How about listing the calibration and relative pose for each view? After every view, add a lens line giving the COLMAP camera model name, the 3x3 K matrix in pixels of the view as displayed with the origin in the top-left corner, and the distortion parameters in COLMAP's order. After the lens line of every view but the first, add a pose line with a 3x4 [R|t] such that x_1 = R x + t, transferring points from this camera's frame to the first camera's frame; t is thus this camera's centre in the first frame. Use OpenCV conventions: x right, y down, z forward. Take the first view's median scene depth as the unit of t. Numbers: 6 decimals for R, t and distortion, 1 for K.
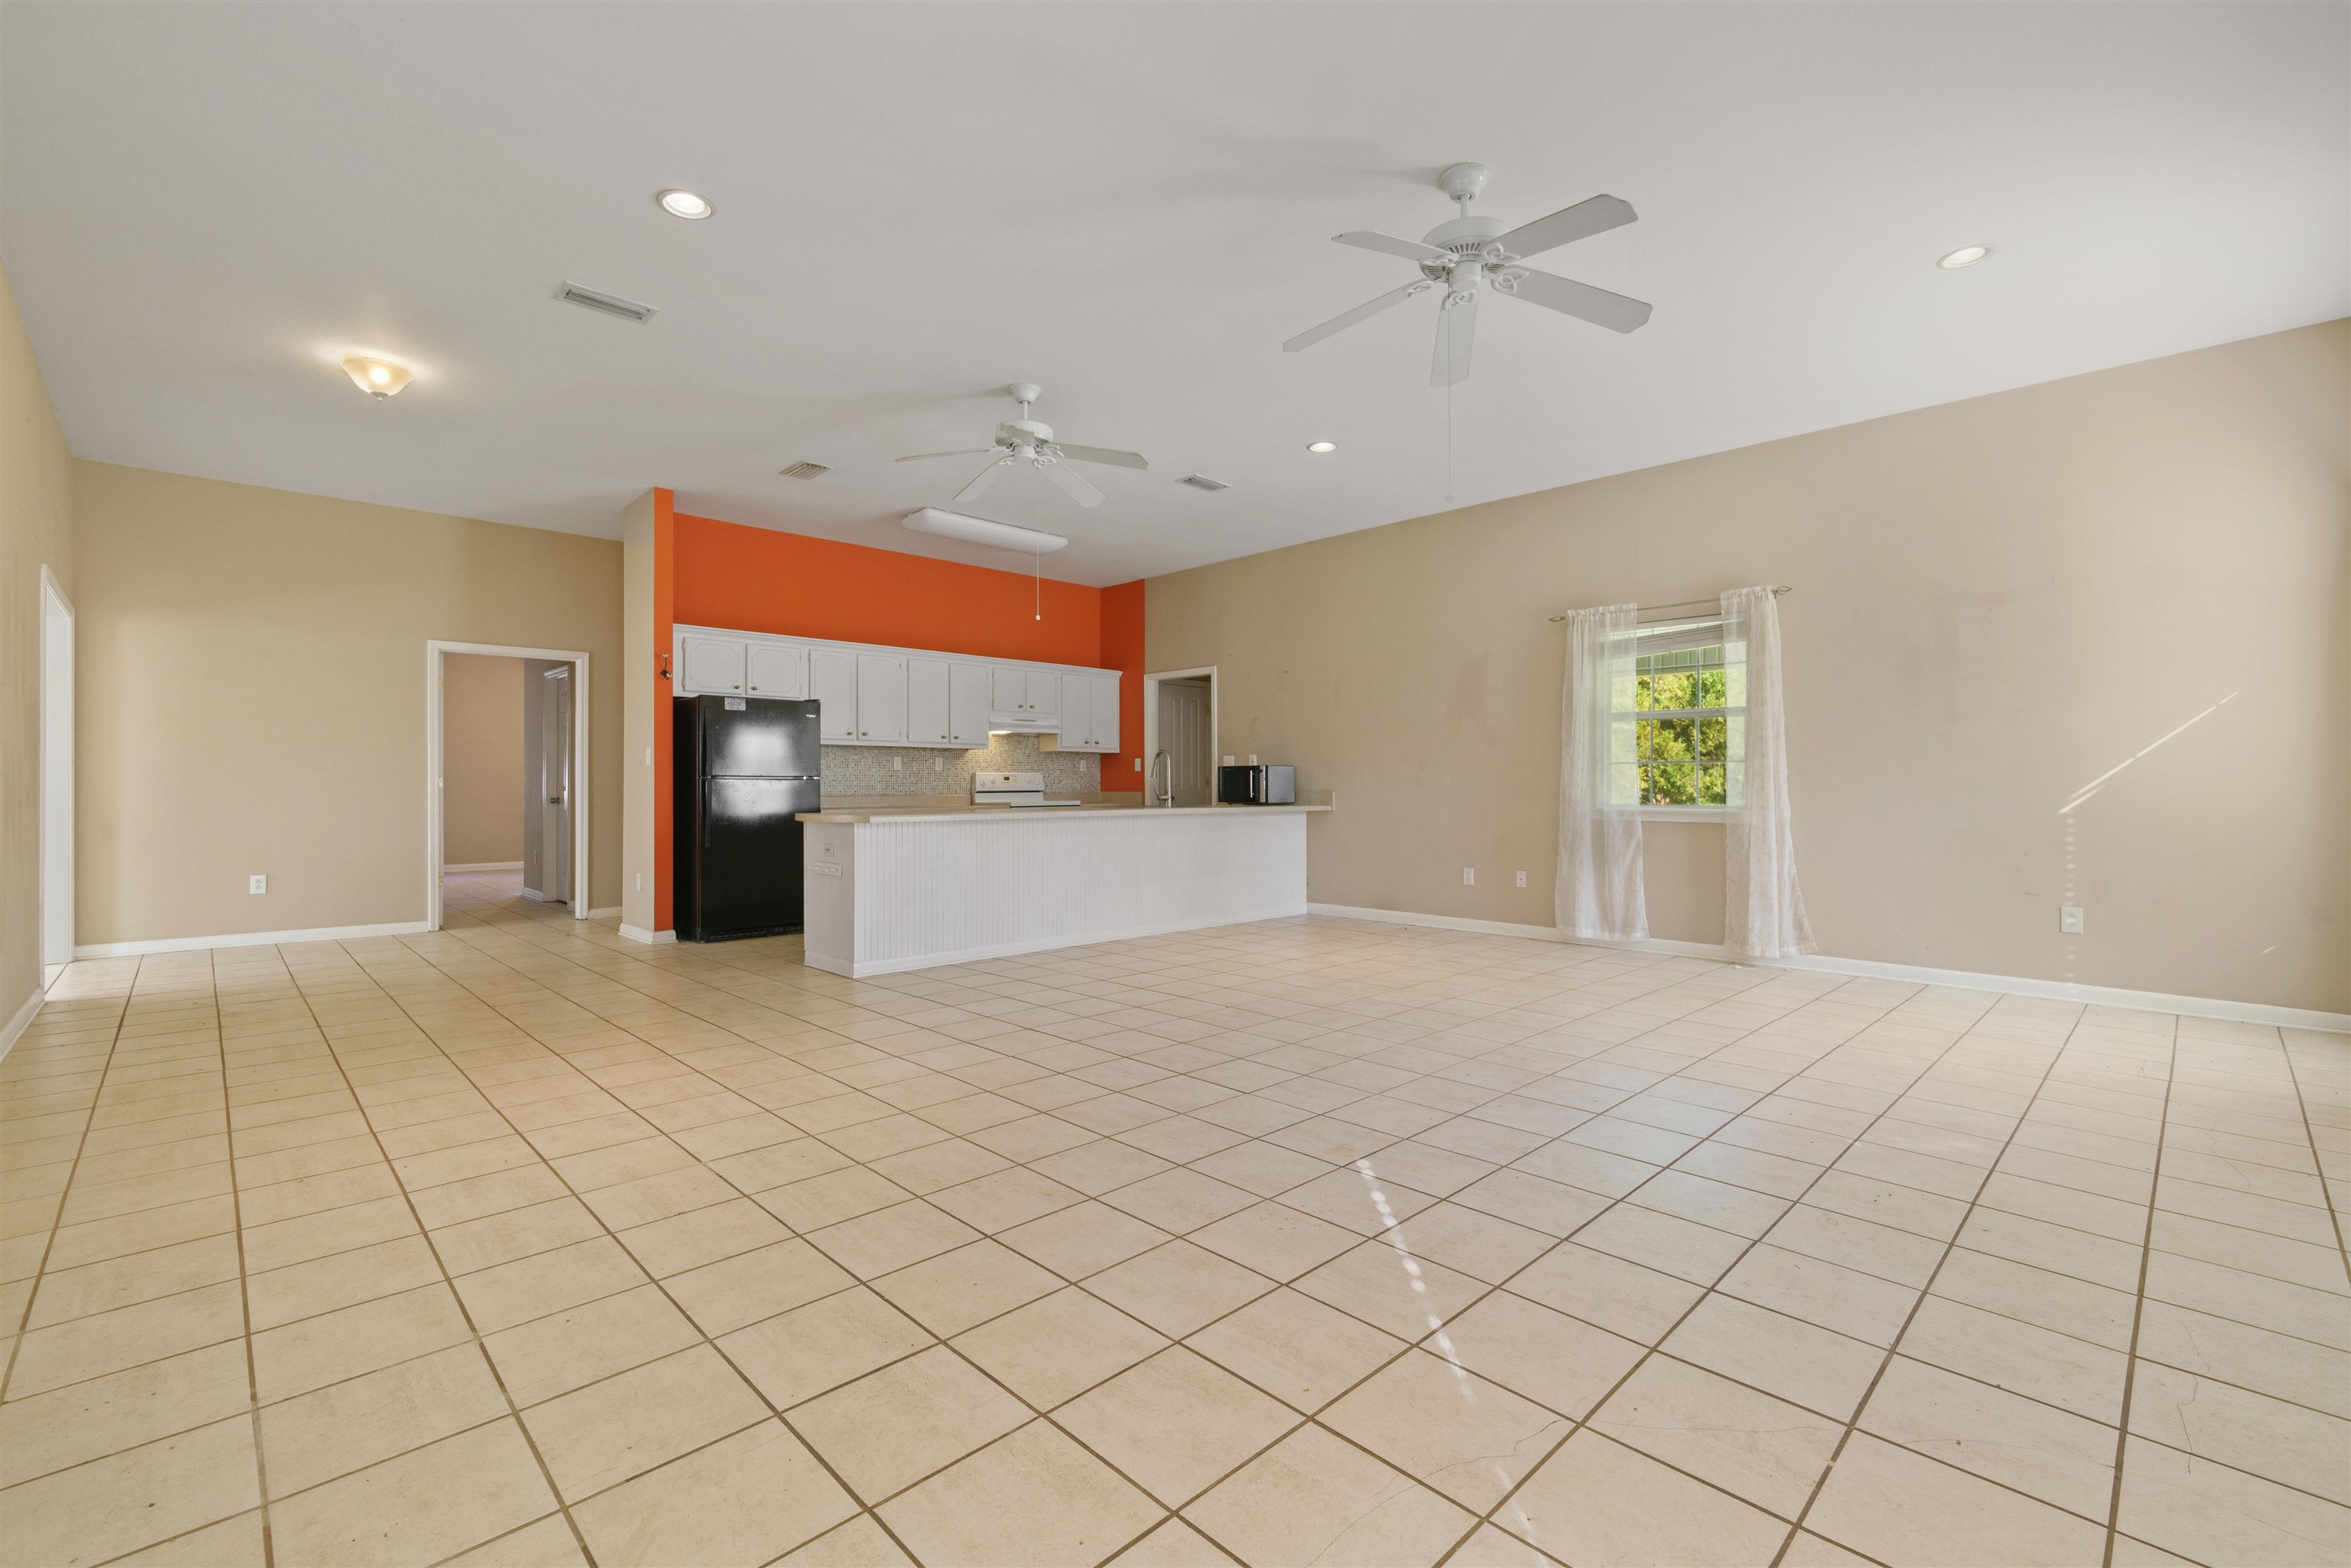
lens RADIAL K [[1017.7, 0, 1163.6], [0, 1017.7, 765.9], [0, 0, 1]] dist [0.002099, 0.000485]
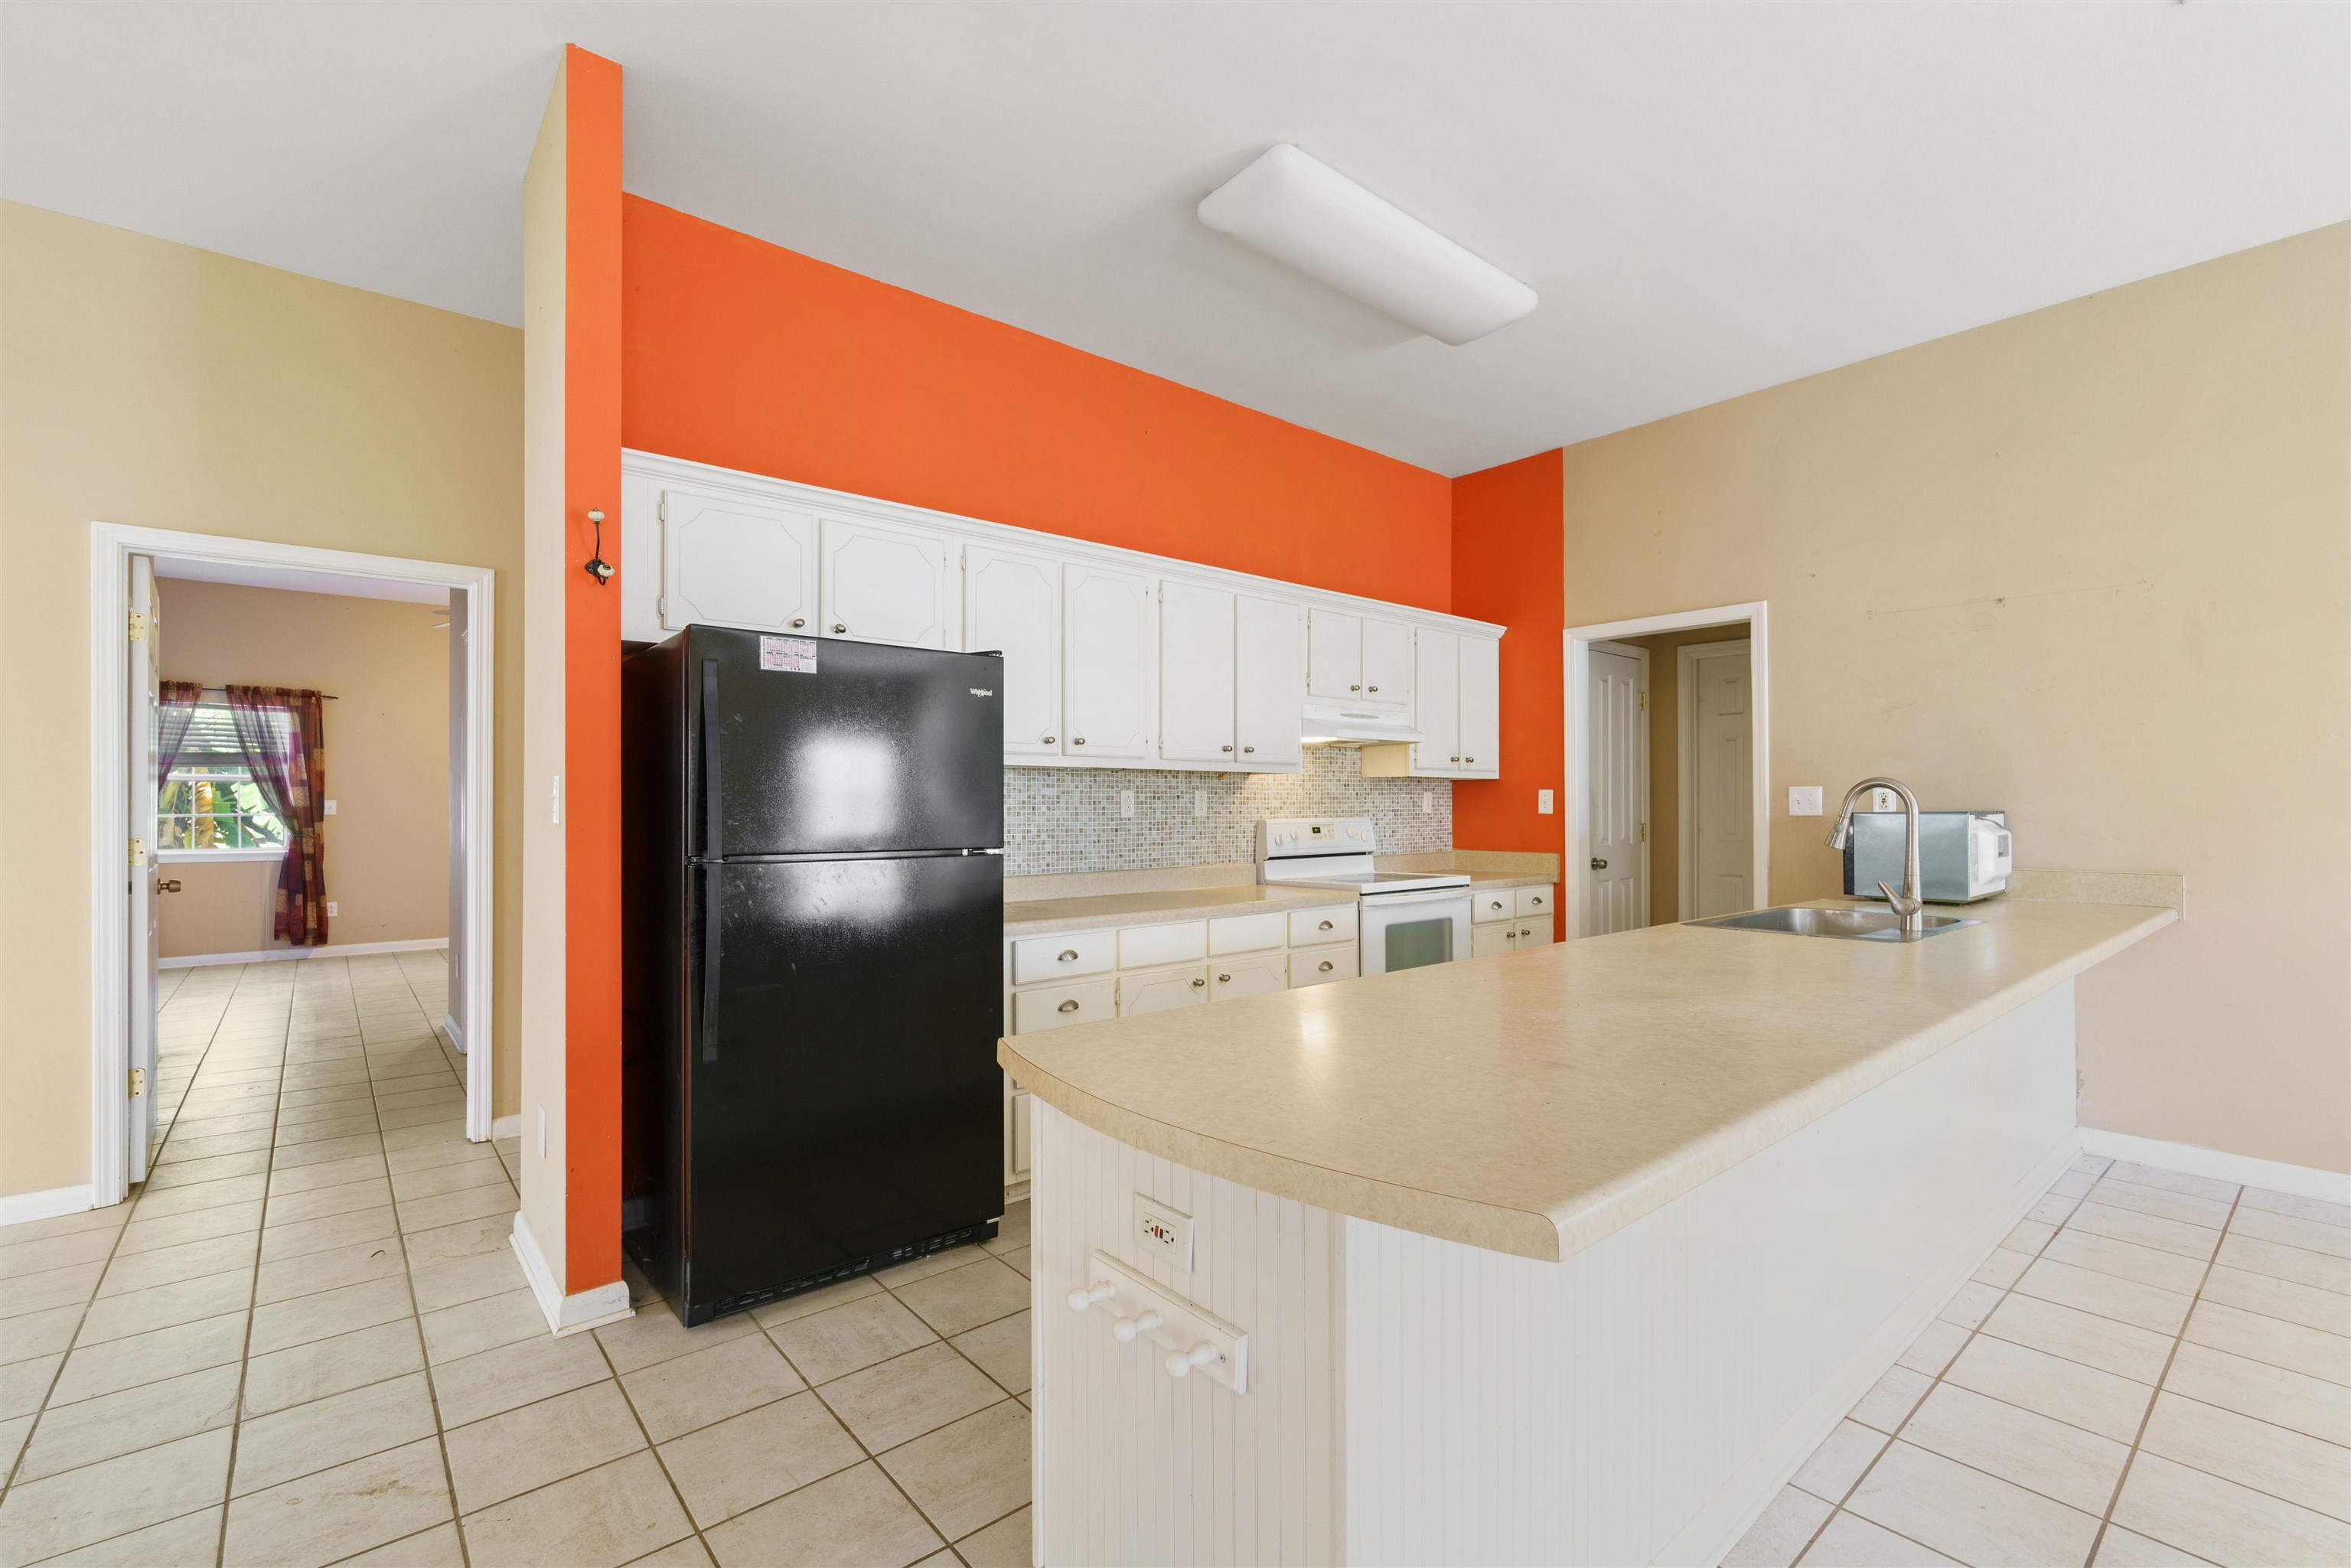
lens RADIAL K [[1017.7, 0, 1163.1], [0, 1017.7, 797.9], [0, 0, 1]] dist [0.002099, 0.000485]
pose [[0.996912, -0.000542, -0.078528, -0.199971], [0.001465, 0.999931, 0.011695, -0.010418], [0.078516, -0.011774, 0.996843, 0.500824]]
